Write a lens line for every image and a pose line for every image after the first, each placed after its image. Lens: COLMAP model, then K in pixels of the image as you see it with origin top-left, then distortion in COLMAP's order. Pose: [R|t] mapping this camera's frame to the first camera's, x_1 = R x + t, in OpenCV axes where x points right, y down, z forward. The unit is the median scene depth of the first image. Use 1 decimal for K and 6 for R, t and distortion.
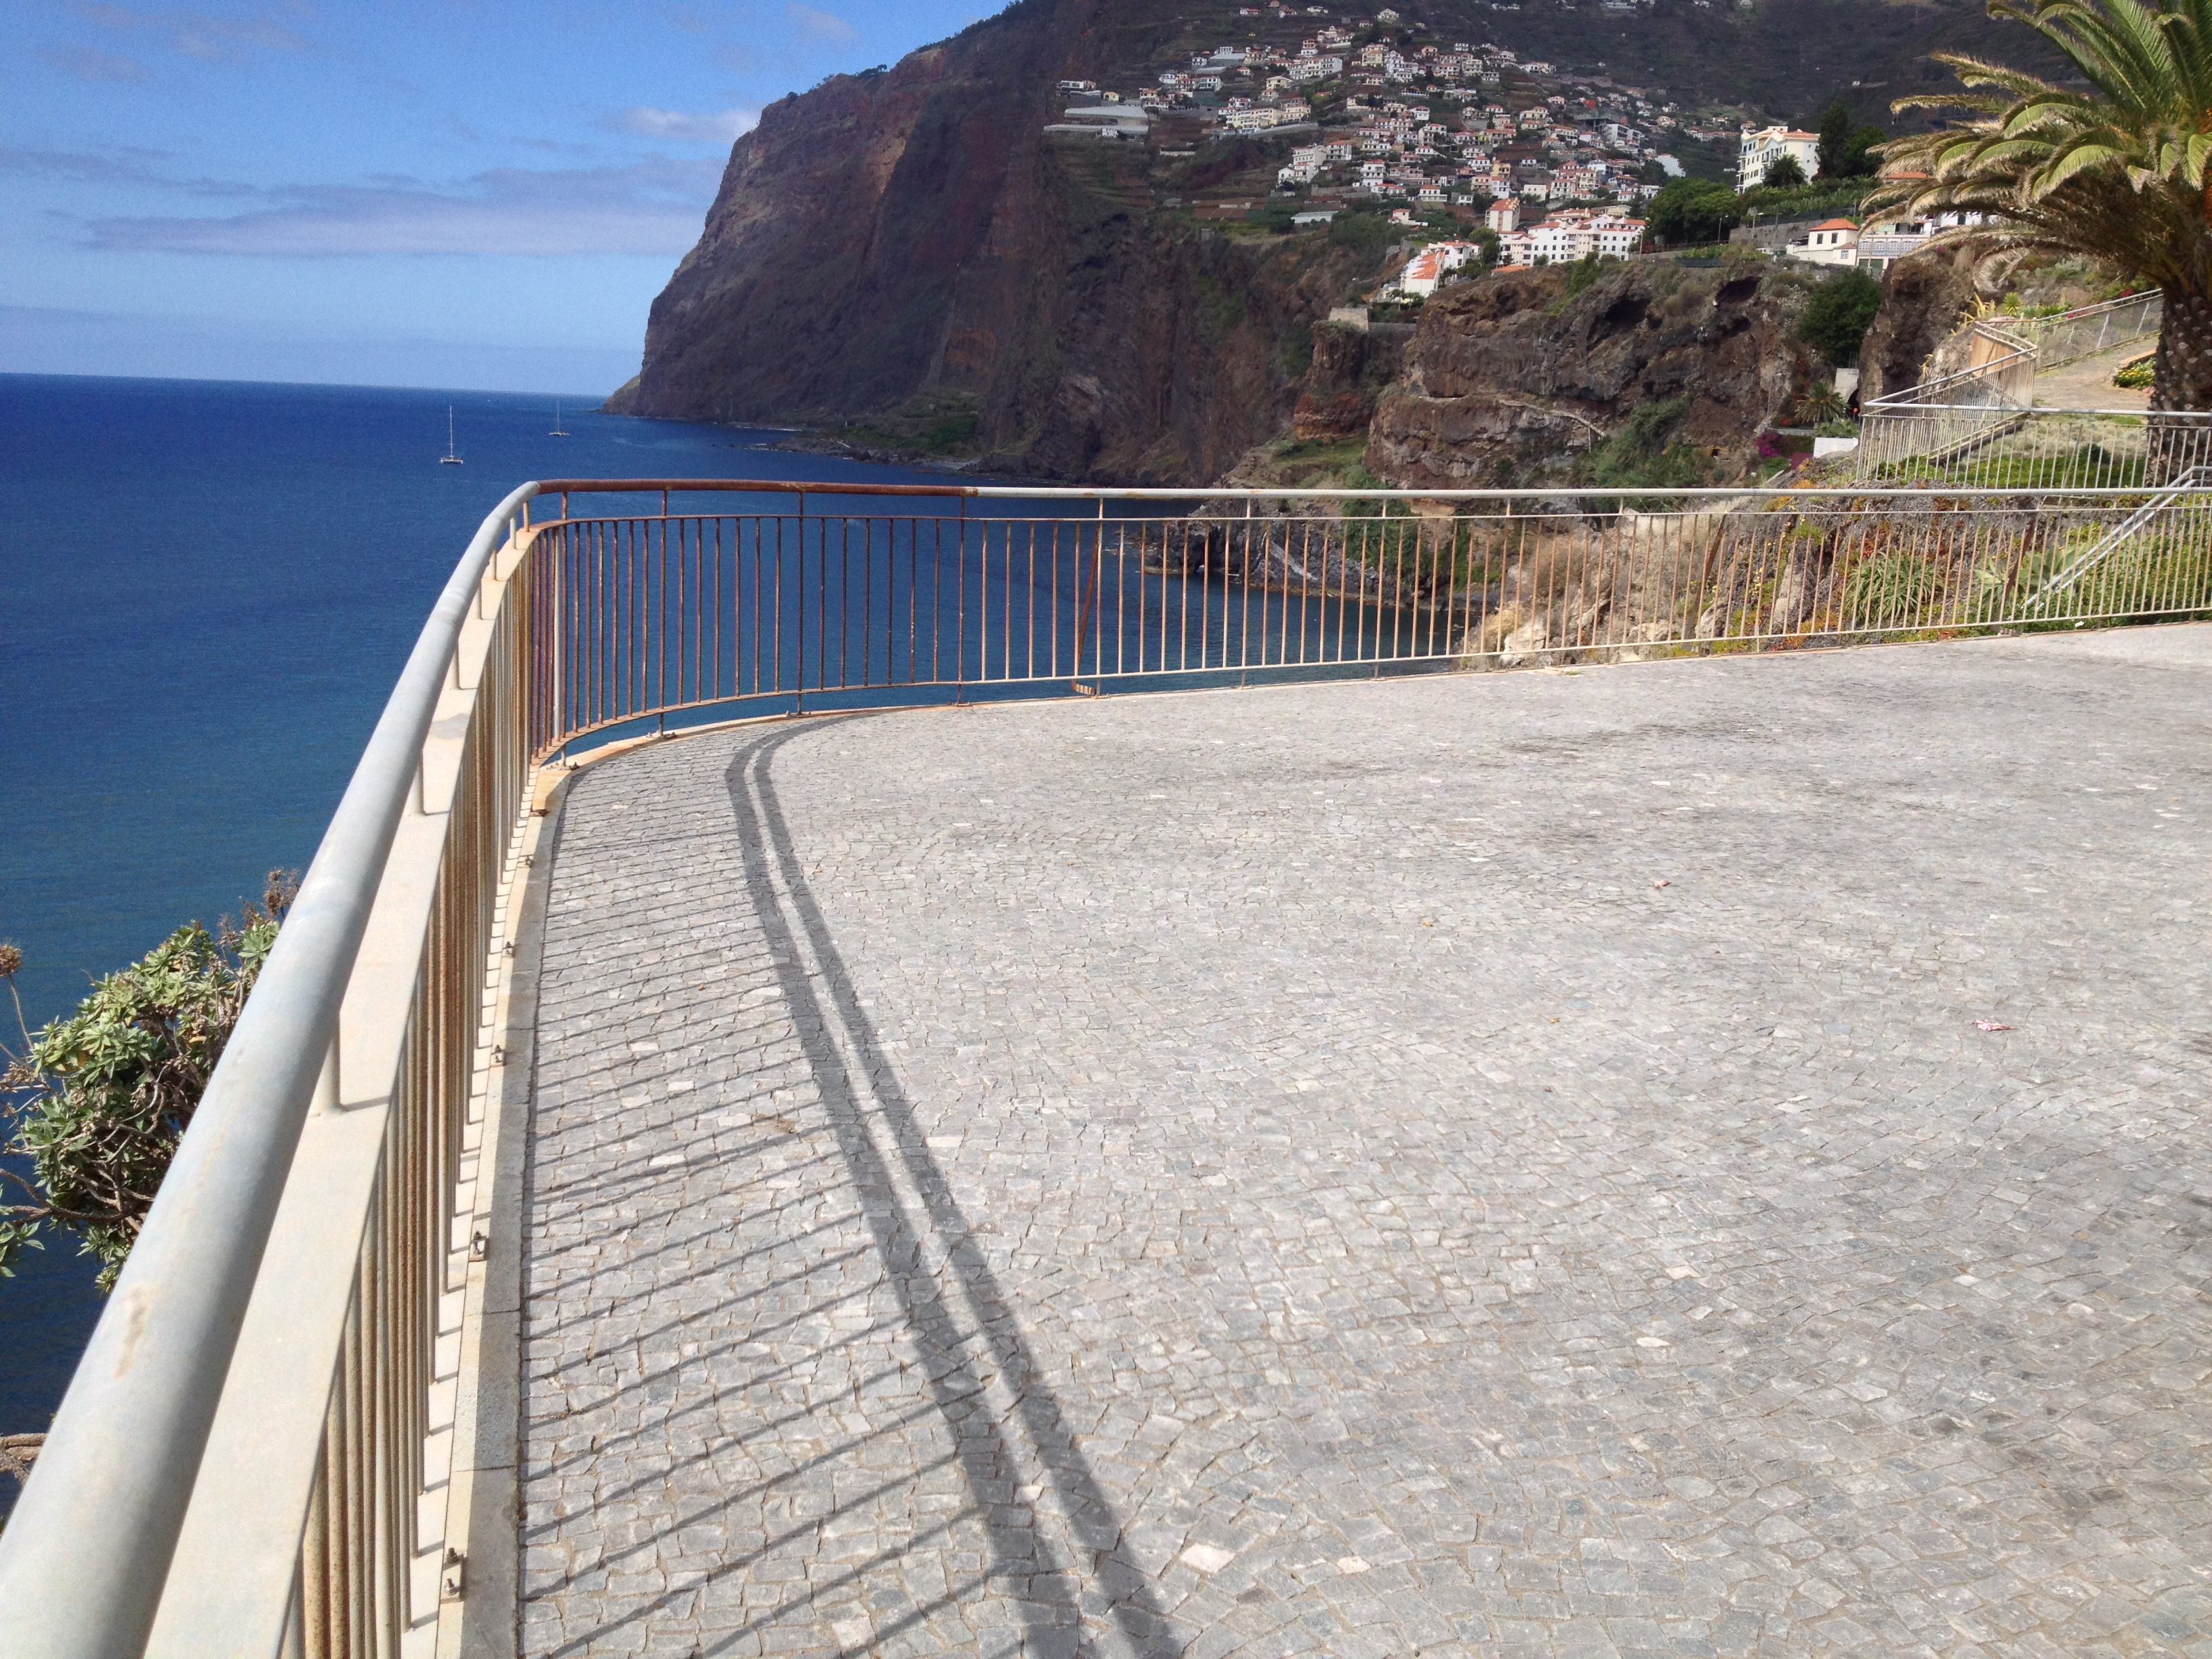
lens RADIAL K [[2084.5, 0, 1106.0], [0, 2084.5, 829.5], [0, 0, 1]] dist [0.147373, -0.359808]
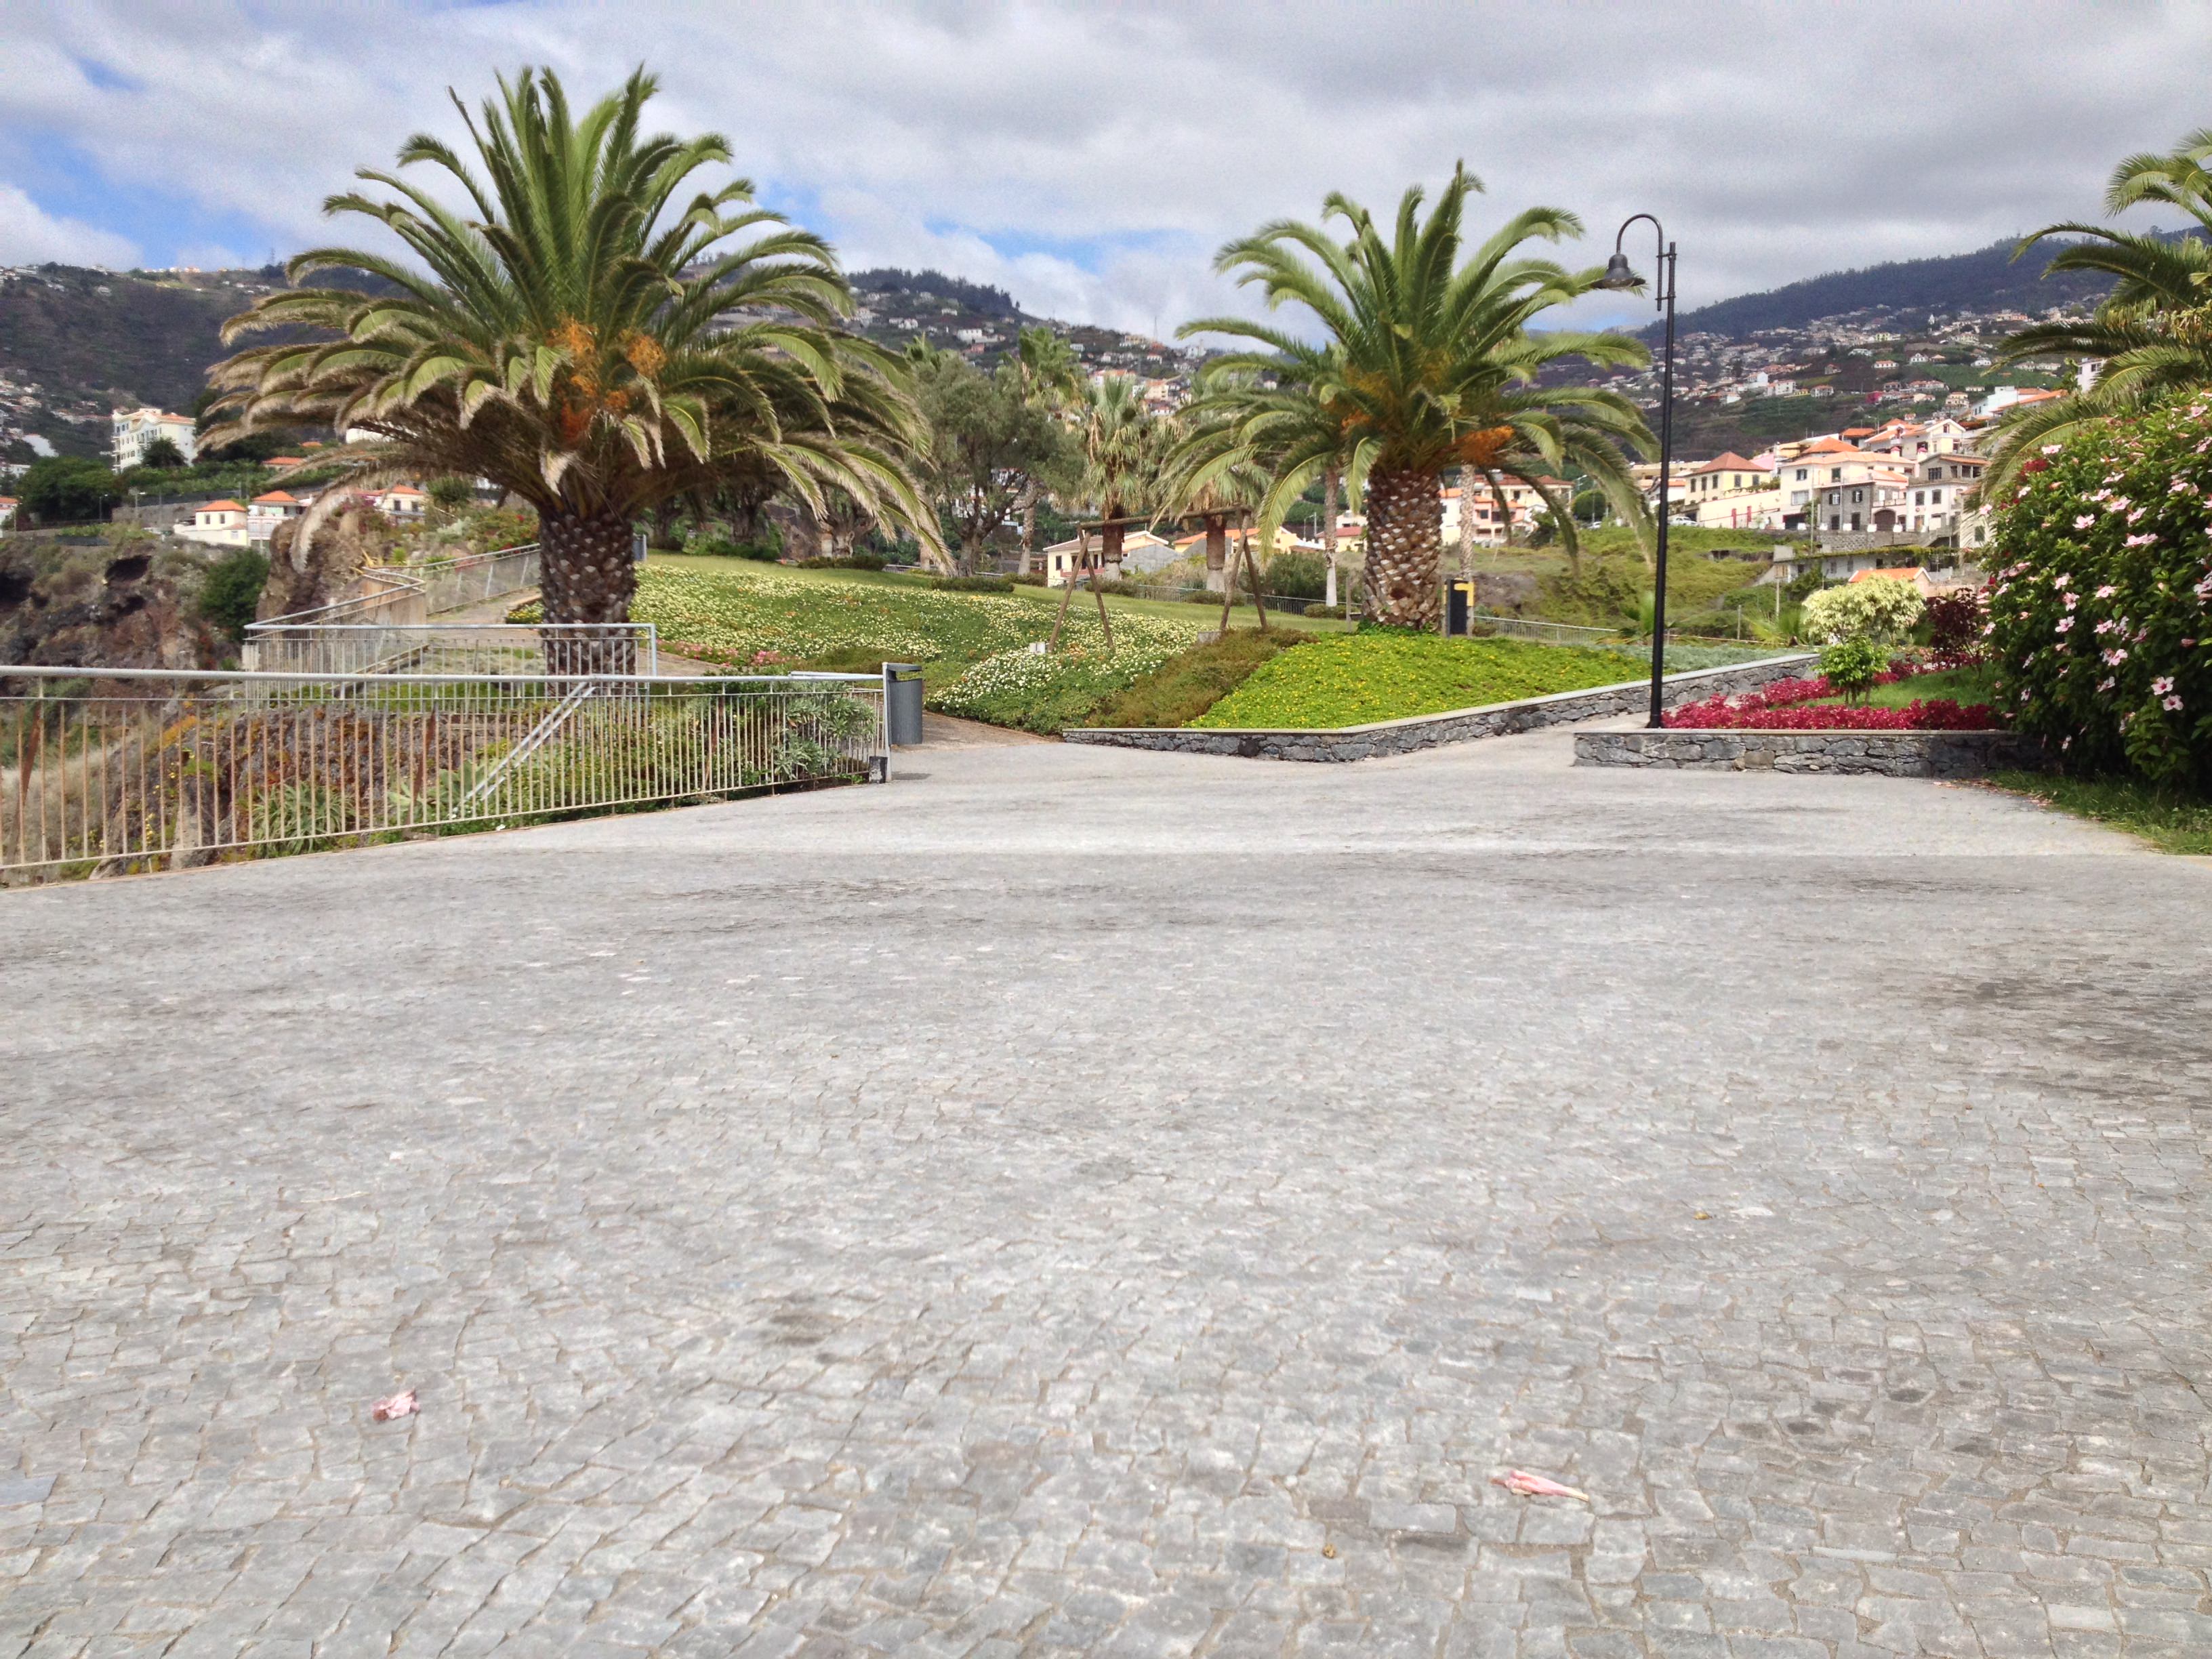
lens RADIAL K [[2054.1, 0, 1087.7], [0, 2054.1, 827.8], [0, 0, 1]] dist [0.212609, -0.527641]
pose [[0.760641, -0.074784, 0.644851, 0.102633], [0.157945, 0.984812, -0.072097, 0.012310], [-0.629666, 0.156690, 0.760900, 0.220732]]
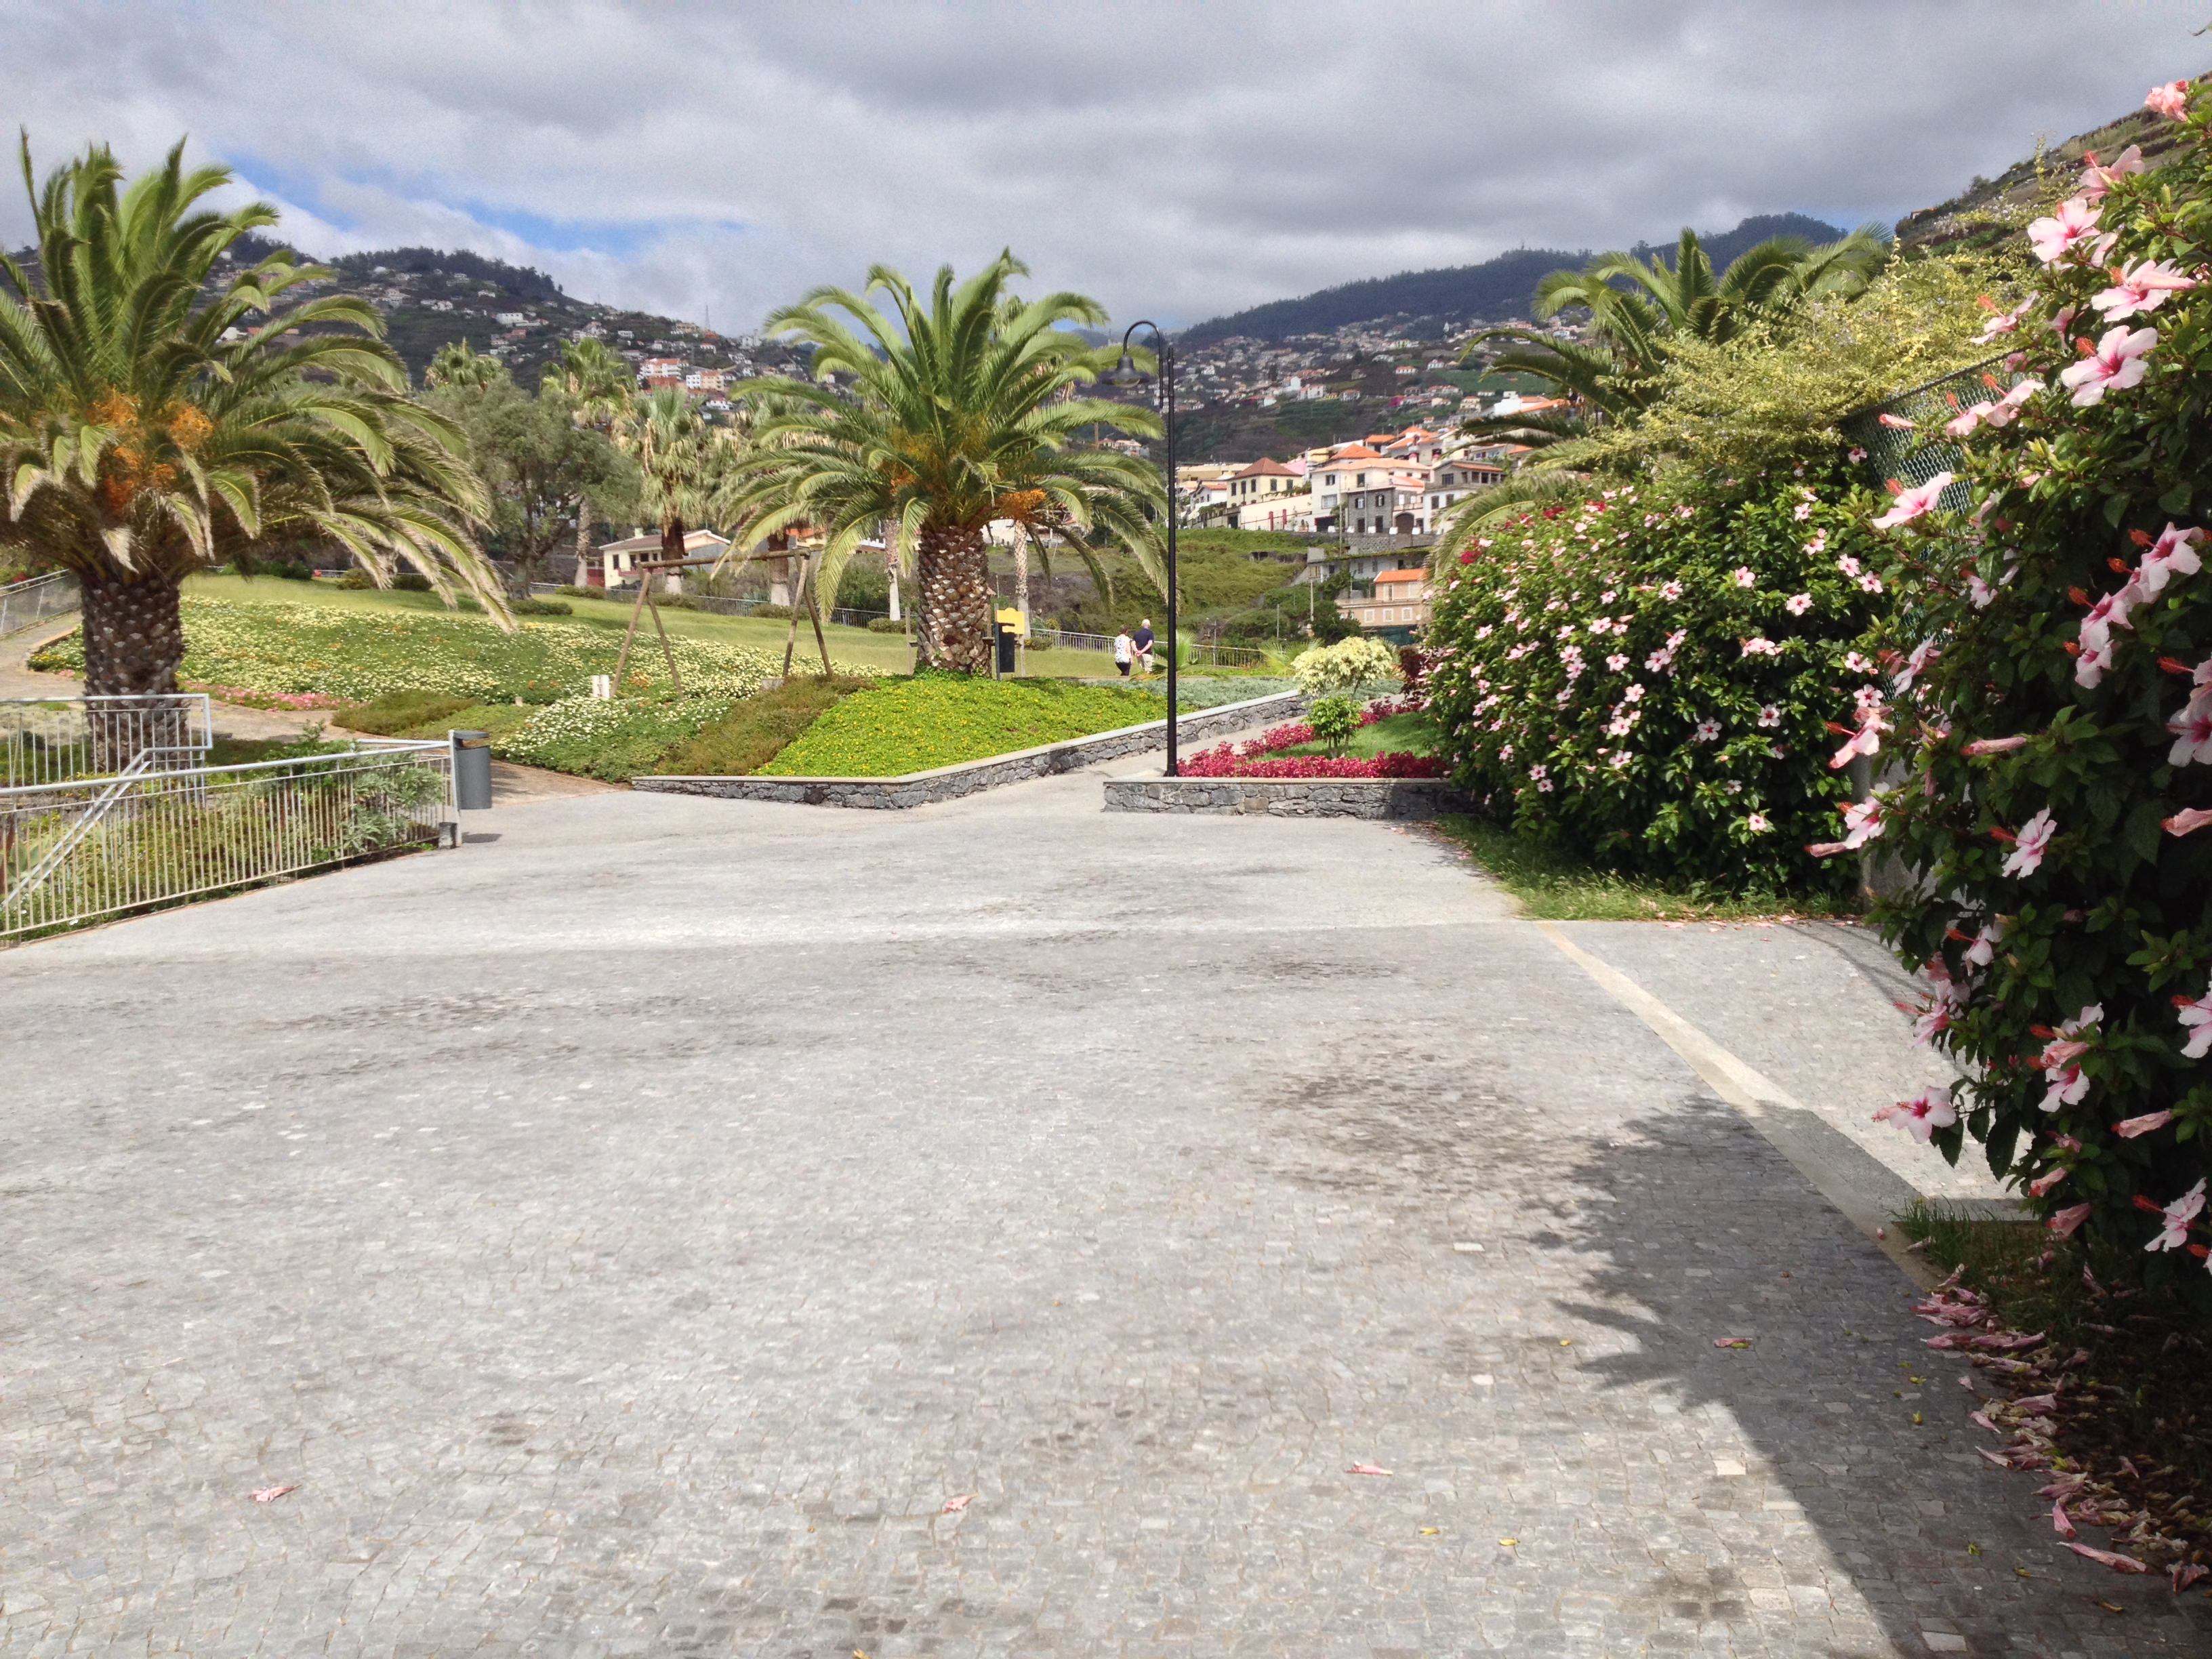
lens RADIAL K [[2054.1, 0, 1087.7], [0, 2054.1, 827.8], [0, 0, 1]] dist [0.212609, -0.527641]
pose [[0.610576, -0.098610, 0.785794, 0.004578], [0.199974, 0.979262, -0.032495, -0.026509], [-0.766294, 0.176979, 0.617634, 0.095696]]
